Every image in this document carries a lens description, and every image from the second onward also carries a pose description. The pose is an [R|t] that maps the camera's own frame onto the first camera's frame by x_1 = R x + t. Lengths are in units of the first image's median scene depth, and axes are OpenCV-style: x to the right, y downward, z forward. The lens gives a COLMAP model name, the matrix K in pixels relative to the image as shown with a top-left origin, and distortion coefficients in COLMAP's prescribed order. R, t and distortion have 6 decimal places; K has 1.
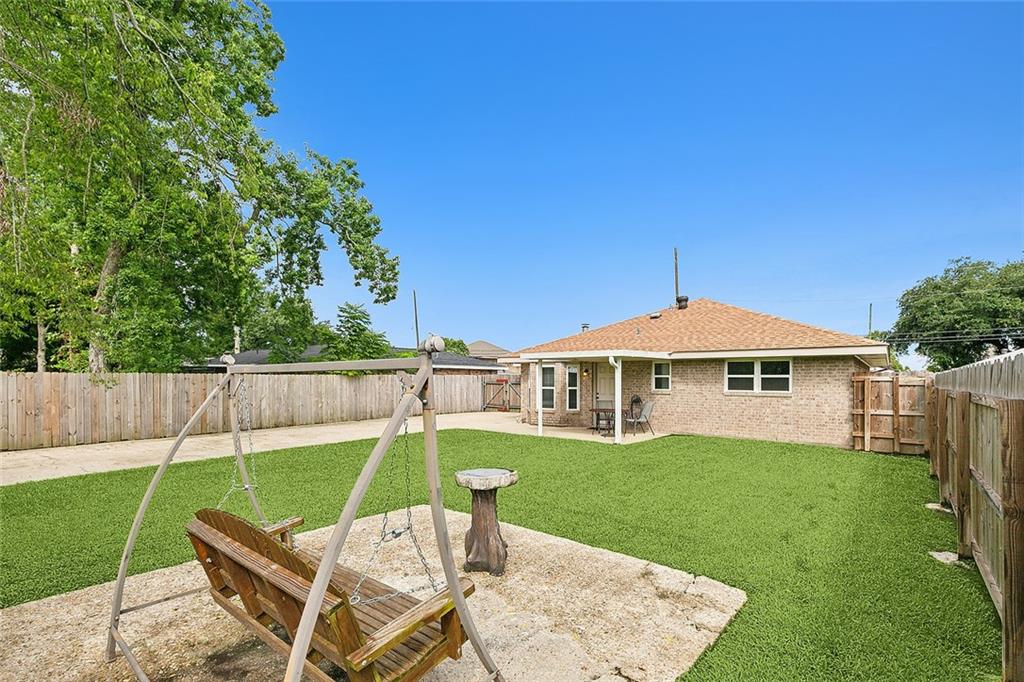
lens RADIAL K [[464.8, 0, 503.0], [0, 464.8, 374.2], [0, 0, 1]] dist [0.003639, 0.000006]
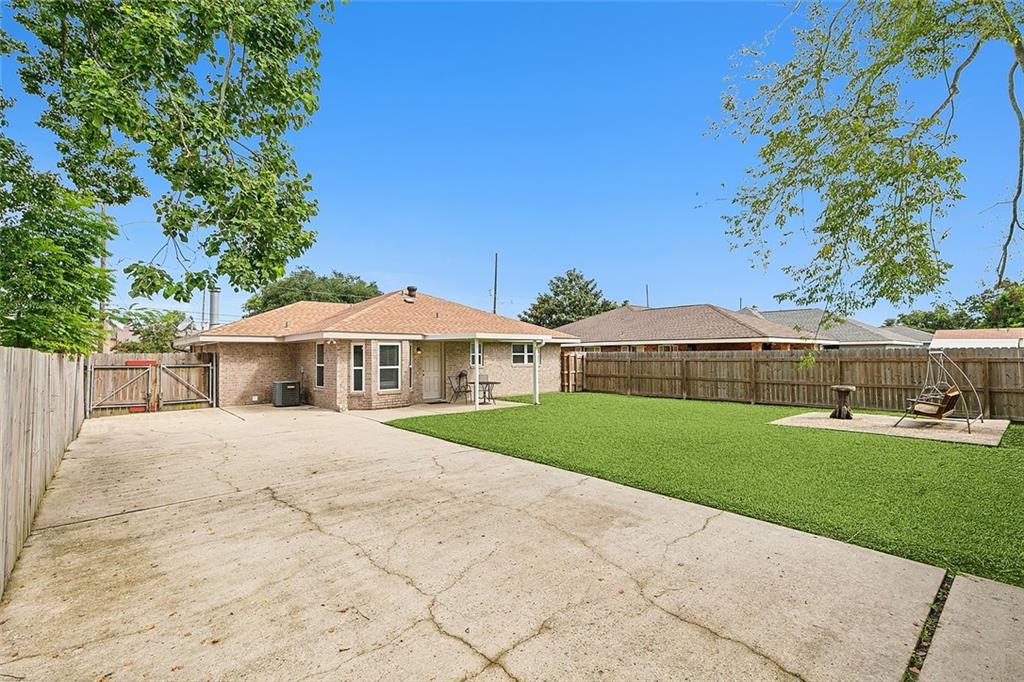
lens RADIAL K [[464.8, 0, 511.1], [0, 464.8, 340.7], [0, 0, 1]] dist [0.003639, 0.000006]
pose [[0.158066, 0.026507, 0.987073, -0.801279], [-0.000416, 0.999641, -0.026778, 0.001097], [-0.987428, 0.003822, 0.158020, 0.627279]]
